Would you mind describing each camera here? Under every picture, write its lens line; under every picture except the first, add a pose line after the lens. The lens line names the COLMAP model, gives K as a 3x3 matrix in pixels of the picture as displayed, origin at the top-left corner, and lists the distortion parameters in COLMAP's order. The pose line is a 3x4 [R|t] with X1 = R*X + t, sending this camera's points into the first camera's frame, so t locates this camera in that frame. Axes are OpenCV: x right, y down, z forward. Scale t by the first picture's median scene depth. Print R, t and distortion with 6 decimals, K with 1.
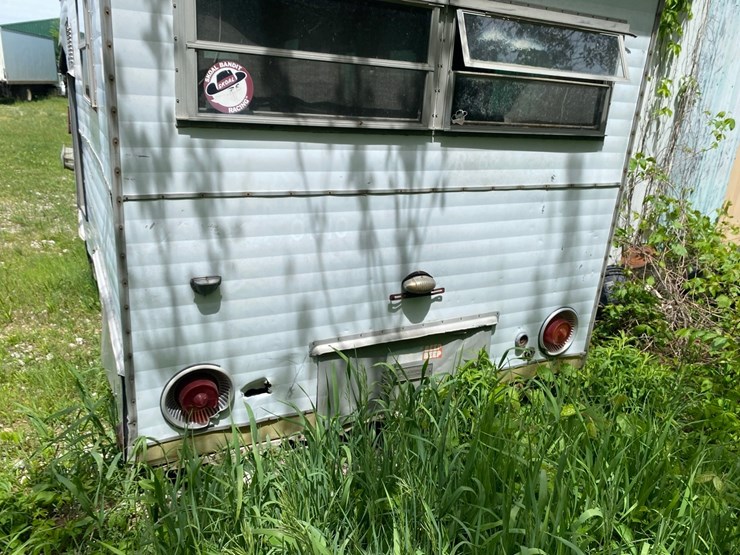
lens RADIAL K [[563.8, 0, 370.0], [0, 563.8, 277.5], [0, 0, 1]] dist [0.044960, -0.035285]
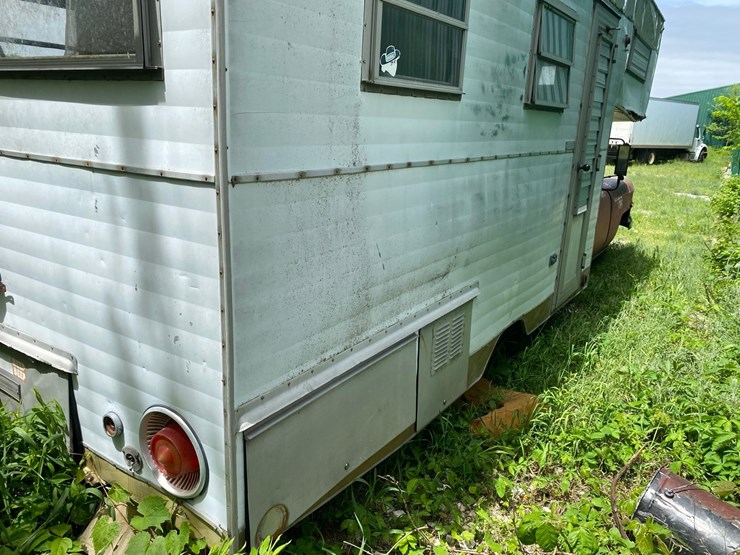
lens RADIAL K [[563.5, 0, 354.9], [0, 563.5, 285.0], [0, 0, 1]] dist [0.035949, -0.034080]
pose [[0.464124, 0.198133, -0.863326, 0.951480], [-0.287071, 0.955701, 0.065003, -0.157530], [0.837961, 0.217666, 0.500442, 0.956325]]
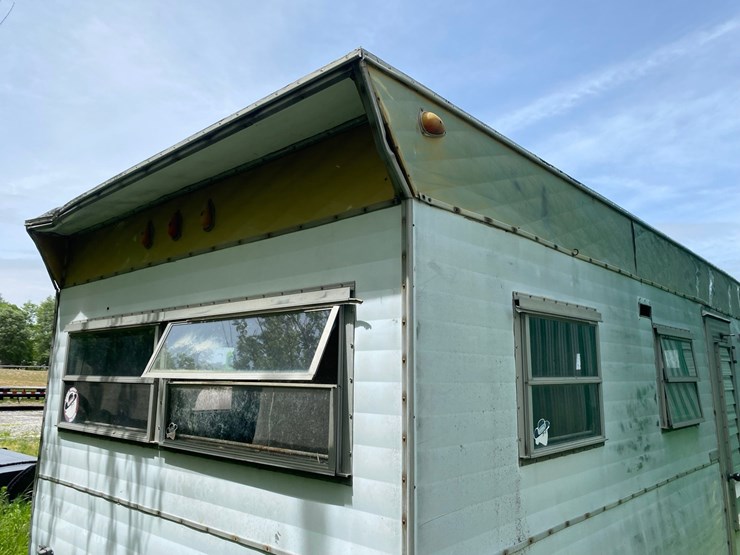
lens RADIAL K [[563.8, 0, 370.0], [0, 563.8, 277.5], [0, 0, 1]] dist [0.044960, -0.035285]
pose [[0.336244, -0.223651, -0.914834, 0.968581], [-0.282667, 0.902640, -0.324563, -0.255300], [0.898354, 0.367726, 0.240288, 0.835316]]
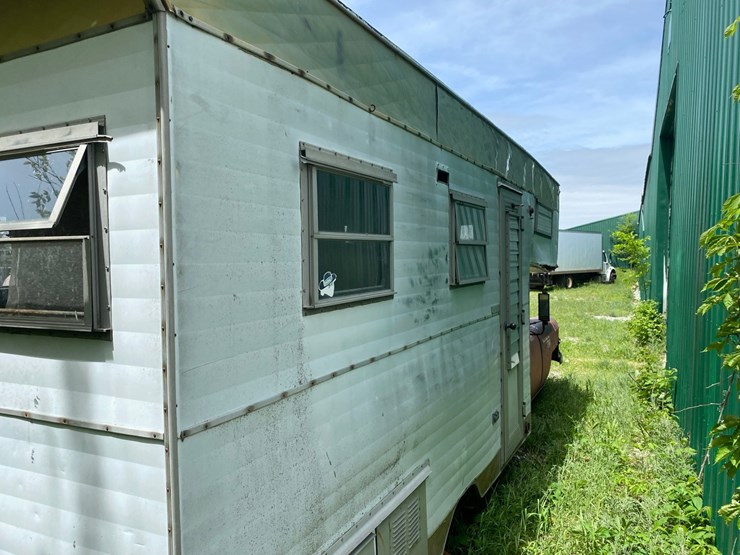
lens RADIAL K [[561.4, 0, 369.7], [0, 561.4, 287.0], [0, 0, 1]] dist [0.071522, -0.086856]
pose [[0.575525, -0.034673, -0.817049, 0.968385], [-0.207108, 0.960350, -0.186640, -0.245651], [0.791124, 0.276633, 0.545525, 0.916610]]
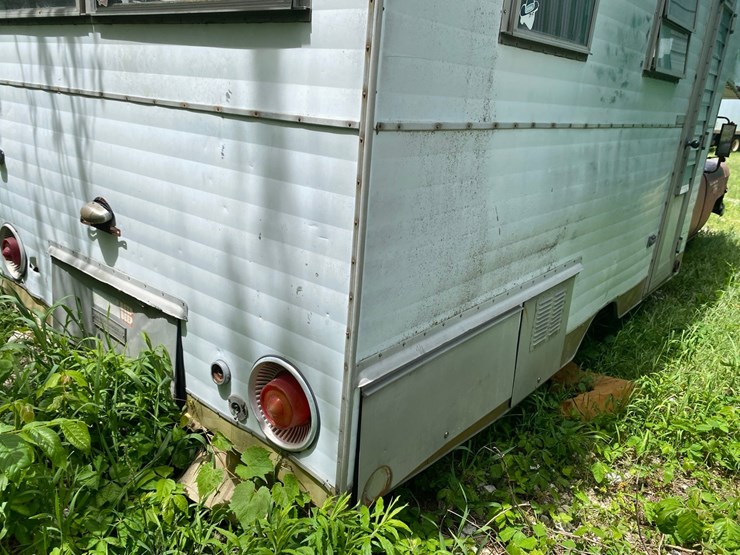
lens RADIAL K [[567.7, 0, 357.0], [0, 567.7, 273.7], [0, 0, 1]] dist [0.032096, -0.038329]
pose [[0.374923, 0.243885, -0.894401, 0.911897], [-0.336749, 0.934703, 0.113713, -0.116988], [0.863732, 0.258555, 0.432570, 0.905867]]
